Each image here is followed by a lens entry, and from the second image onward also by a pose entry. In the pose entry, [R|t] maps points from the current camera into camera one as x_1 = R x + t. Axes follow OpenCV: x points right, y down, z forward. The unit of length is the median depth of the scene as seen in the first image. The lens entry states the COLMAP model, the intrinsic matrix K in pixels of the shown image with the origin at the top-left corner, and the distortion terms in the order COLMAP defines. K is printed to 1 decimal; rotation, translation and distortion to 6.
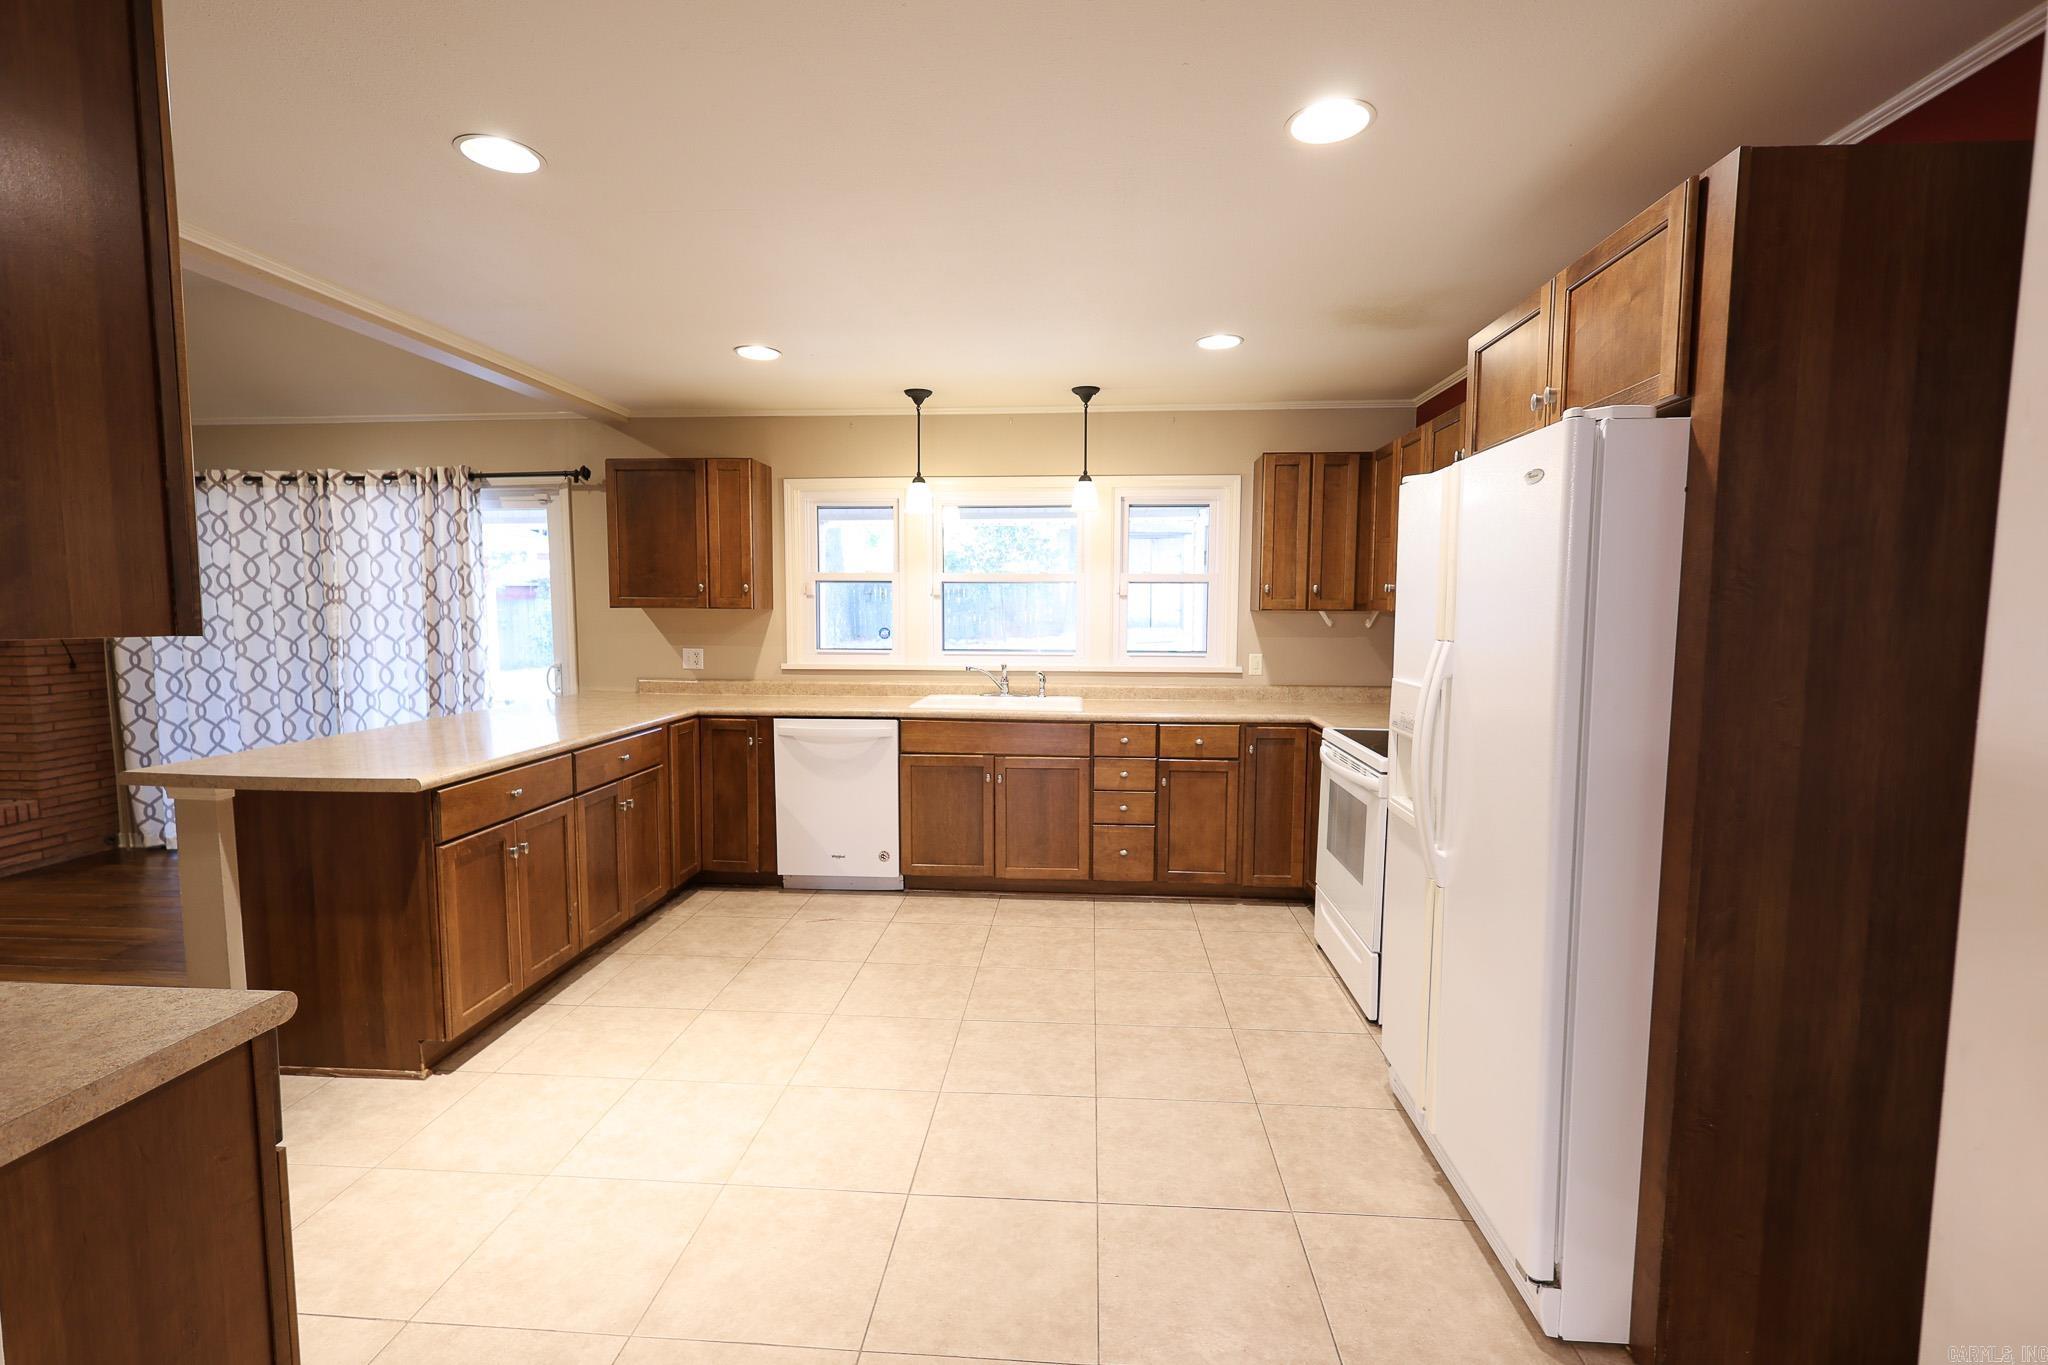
lens RADIAL K [[912.7, 0, 1024.0], [0, 912.7, 682.5], [0, 0, 1]] dist [0.000511, 0.000440]
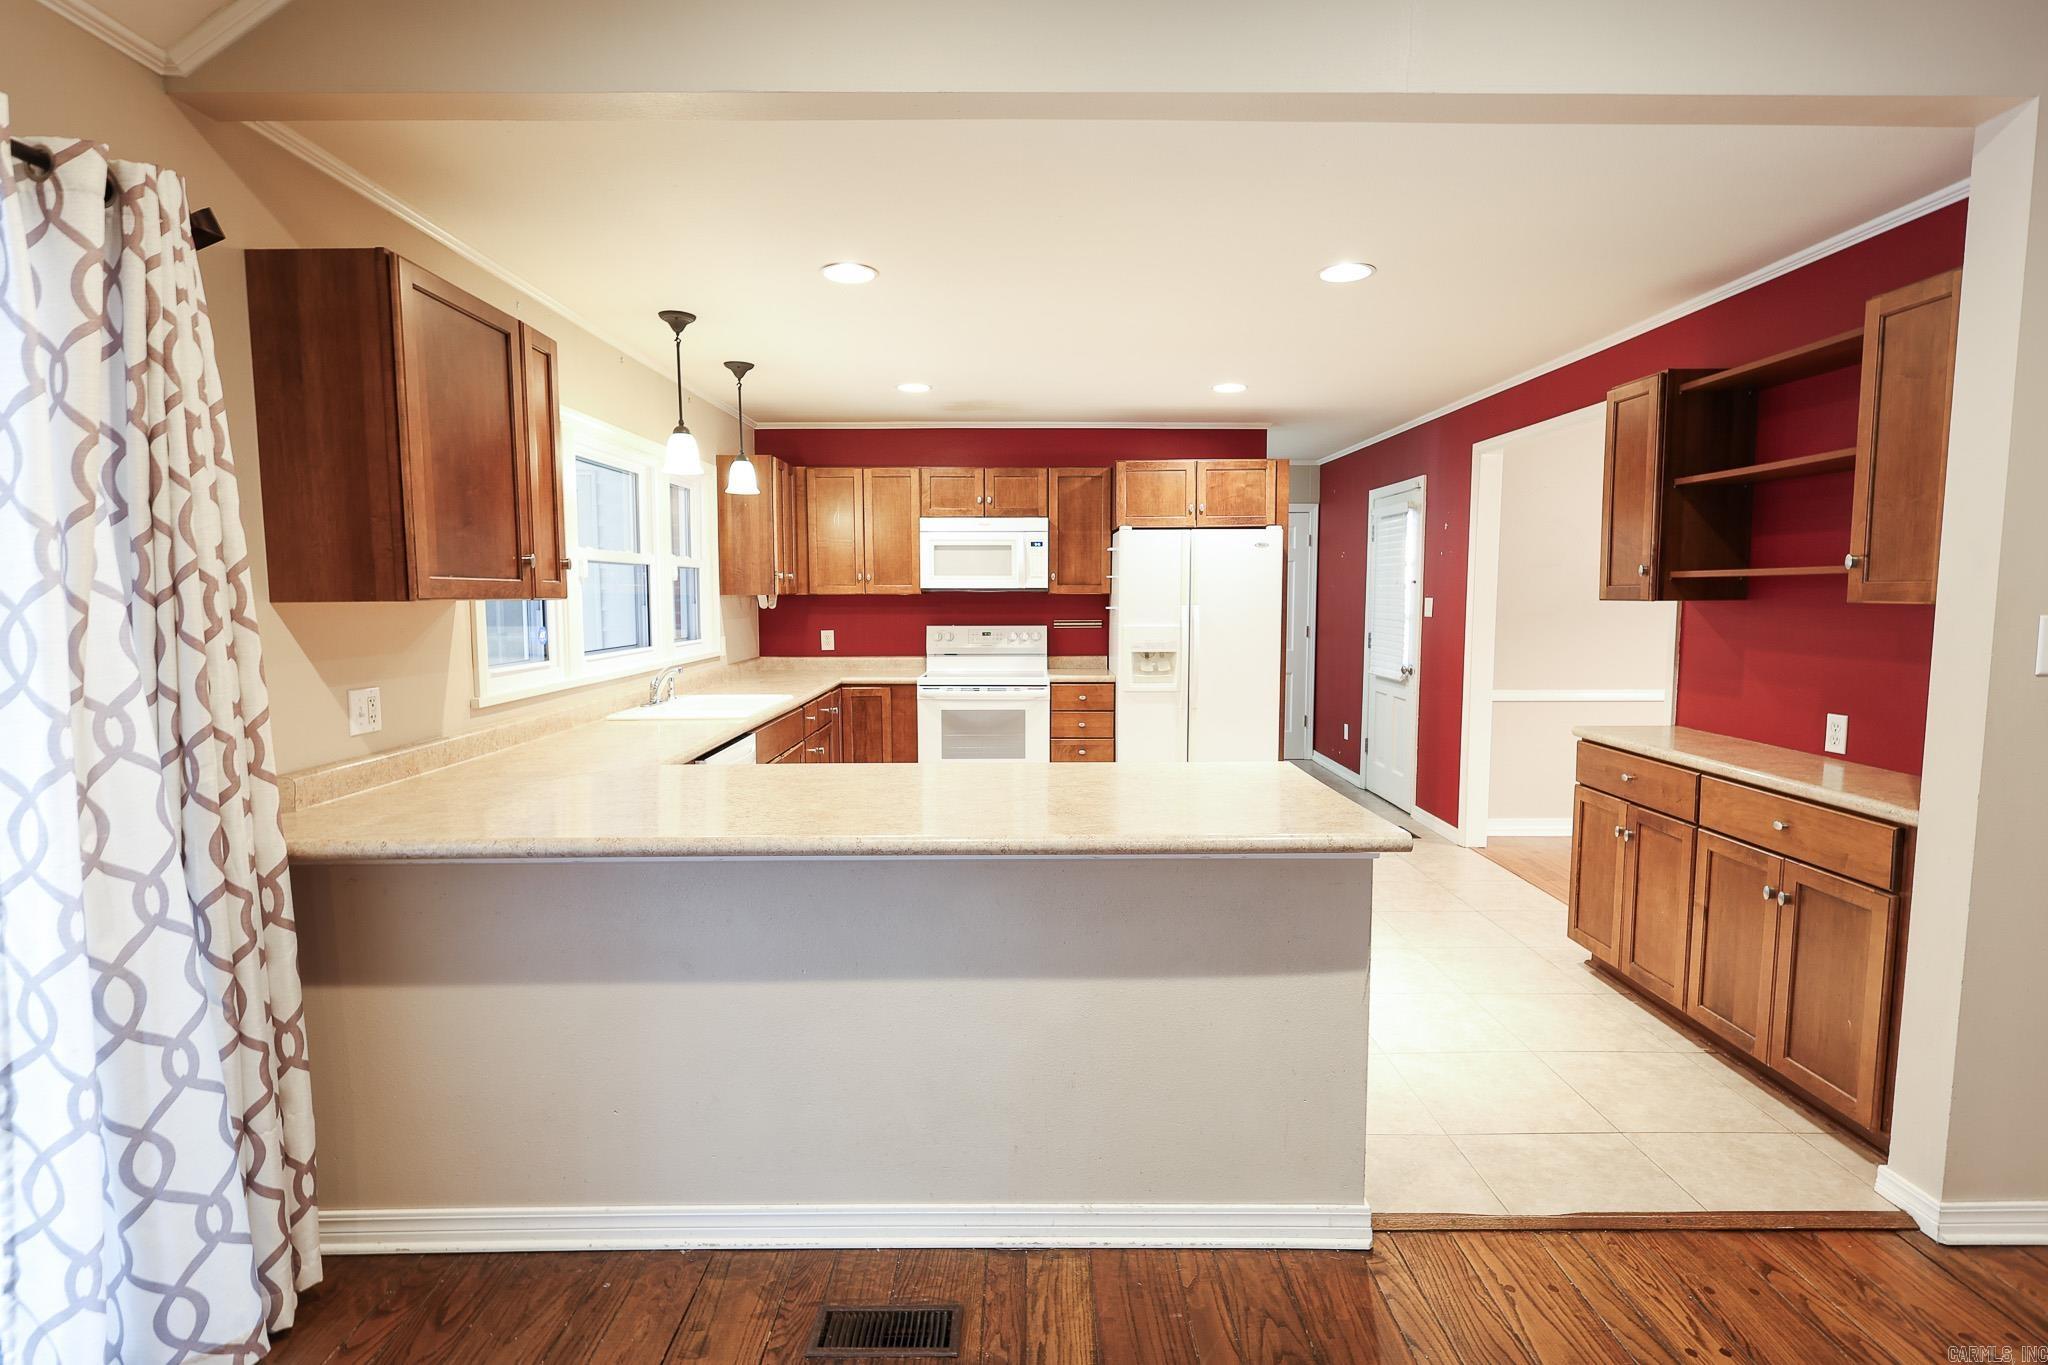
lens RADIAL K [[1005.4, 0, 1028.6], [0, 1005.4, 691.3], [0, 0, 1]] dist [-0.000033, -0.000650]
pose [[-0.088213, -0.099614, 0.991108, -1.049103], [0.089778, 0.990142, 0.107508, -0.069480], [-0.992048, 0.098464, -0.078400, 0.817643]]
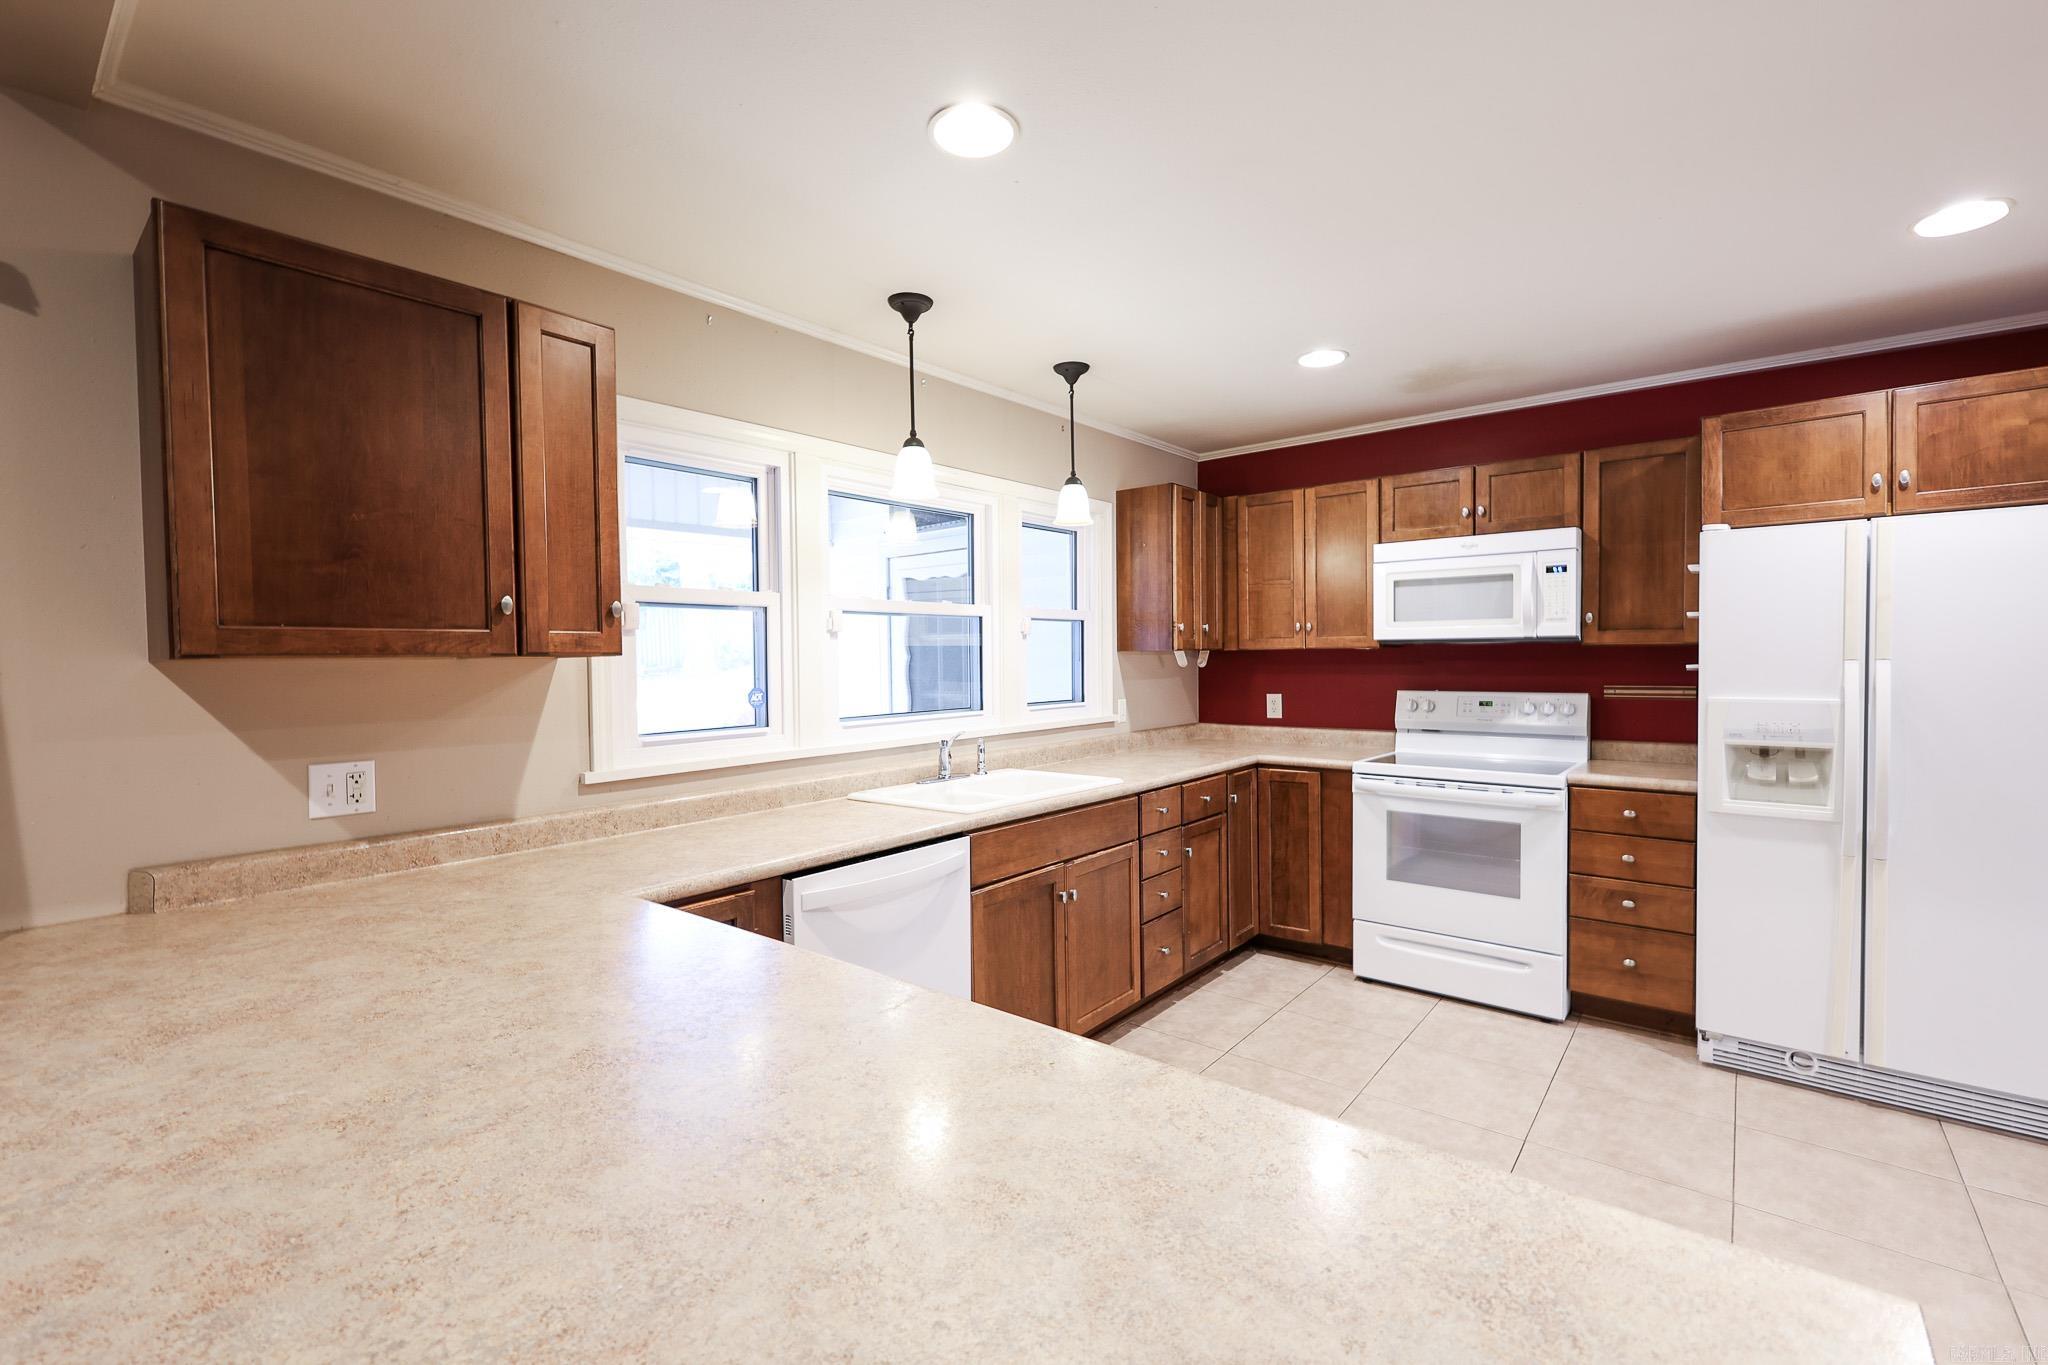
lens RADIAL K [[880.5, 0, 1024.0], [0, 880.5, 682.5], [0, 0, 1]] dist [-0.002337, -0.000040]
pose [[0.568203, -0.032643, 0.822241, -0.579523], [0.084519, 0.996243, -0.018855, -0.044321], [-0.818536, 0.080209, 0.568828, 0.626733]]
